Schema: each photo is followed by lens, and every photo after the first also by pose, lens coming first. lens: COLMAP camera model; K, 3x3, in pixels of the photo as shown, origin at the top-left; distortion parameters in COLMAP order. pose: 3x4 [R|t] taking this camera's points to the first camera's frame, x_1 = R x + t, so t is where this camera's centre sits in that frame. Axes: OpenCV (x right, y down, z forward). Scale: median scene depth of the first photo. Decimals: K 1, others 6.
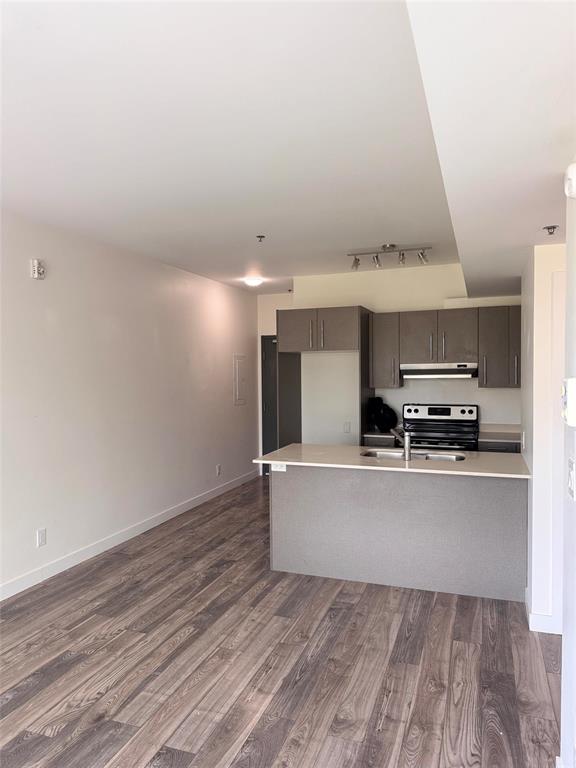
lens RADIAL K [[546.9, 0, 281.9], [0, 546.9, 383.5], [0, 0, 1]] dist [0.047897, -0.051788]
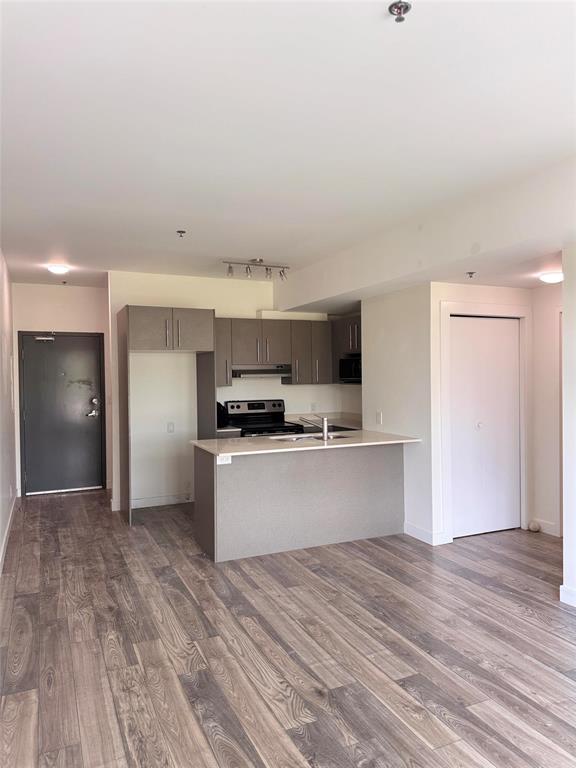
lens RADIAL K [[546.9, 0, 291.1], [0, 546.9, 381.2], [0, 0, 1]] dist [0.047897, -0.051788]
pose [[0.713755, -0.007052, 0.700360, -0.697022], [0.023634, 0.999622, -0.014021, 0.023804], [-0.699997, 0.026560, 0.713652, 0.184178]]
